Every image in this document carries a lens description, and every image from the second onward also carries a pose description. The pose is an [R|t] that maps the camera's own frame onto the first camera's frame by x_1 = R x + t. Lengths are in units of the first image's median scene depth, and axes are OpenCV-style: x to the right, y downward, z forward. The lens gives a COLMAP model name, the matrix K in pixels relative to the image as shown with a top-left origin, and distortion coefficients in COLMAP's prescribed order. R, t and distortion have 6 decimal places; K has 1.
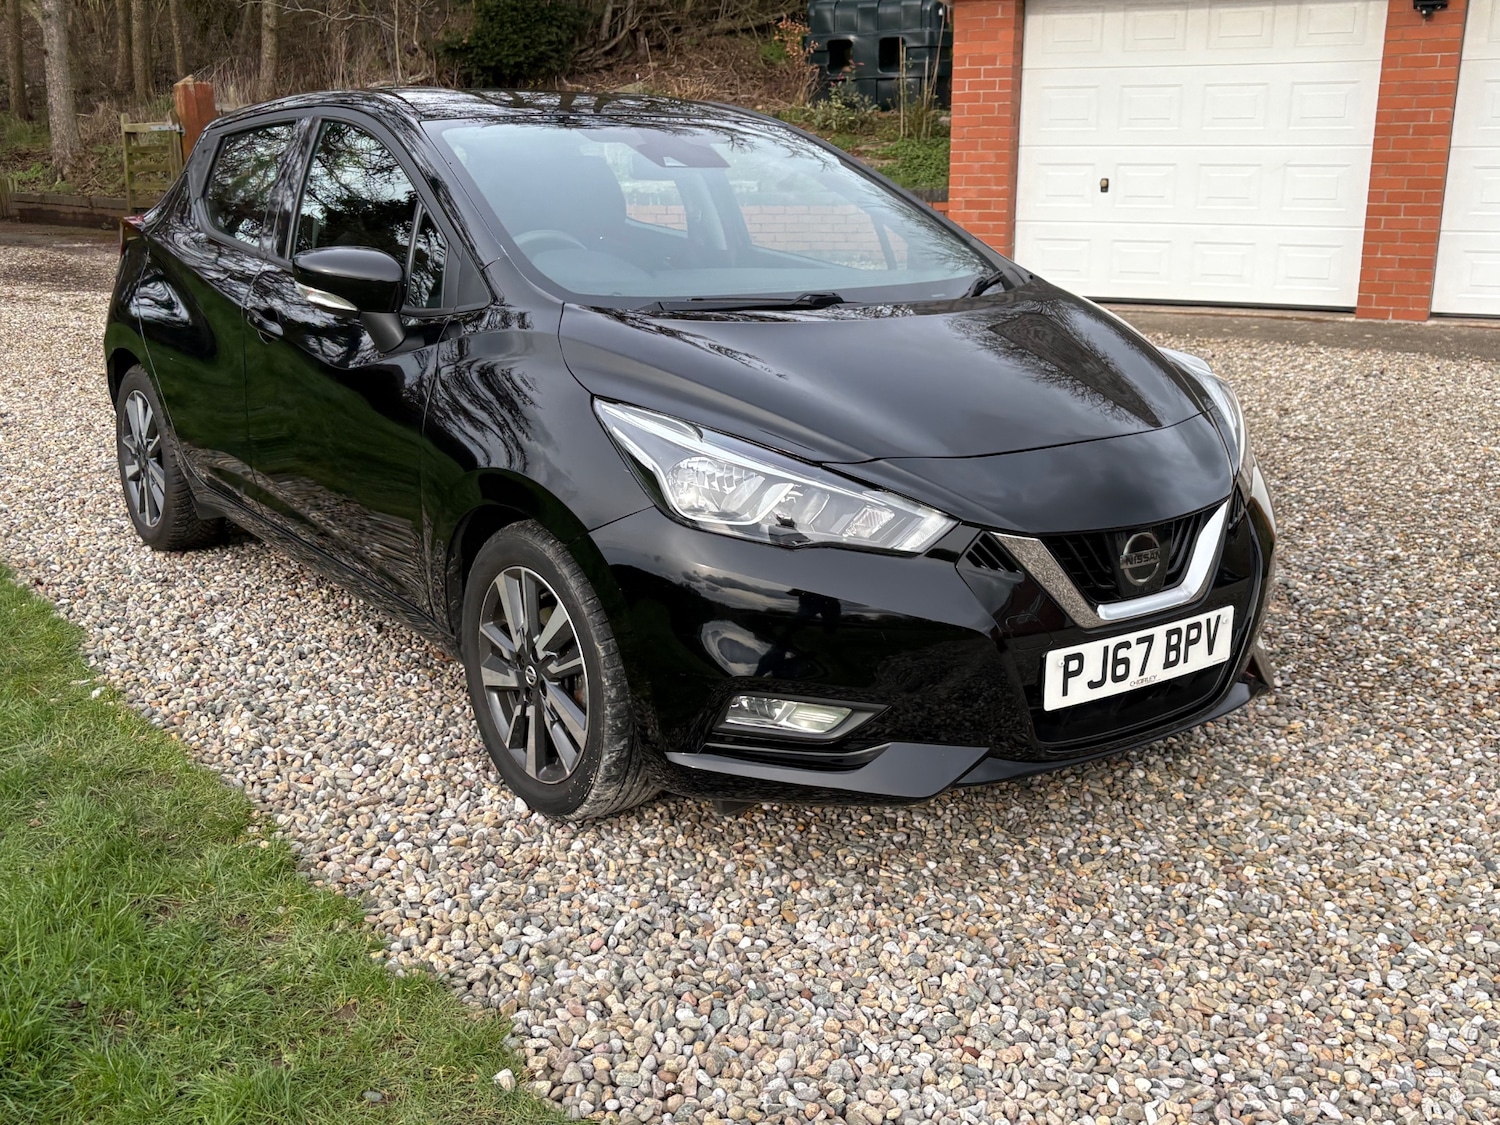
lens RADIAL K [[1558.2, 0, 731.9], [0, 1558.2, 543.3], [0, 0, 1]] dist [0.126432, -0.362341]
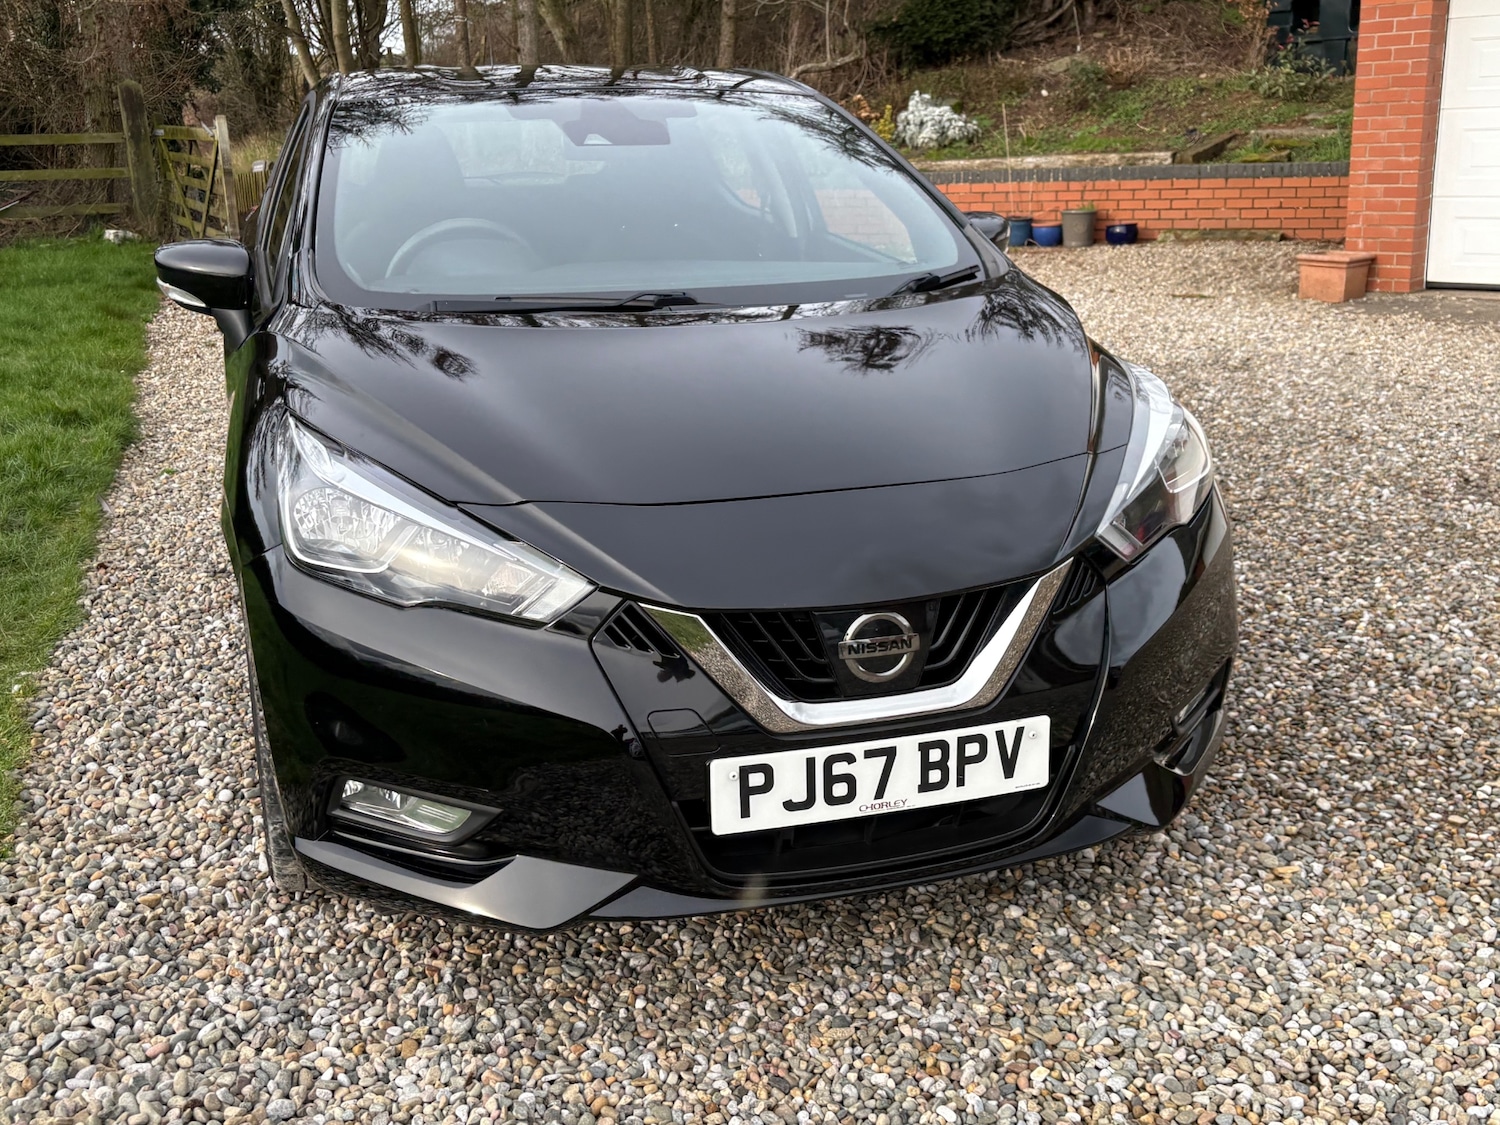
lens RADIAL K [[1573.4, 0, 746.1], [0, 1573.4, 502.9], [0, 0, 1]] dist [0.075374, -0.168473]
pose [[0.946505, 0.050556, -0.318705, 0.427394], [-0.054921, 0.998480, -0.004721, -0.051617], [0.317982, 0.021972, 0.947842, 0.239592]]
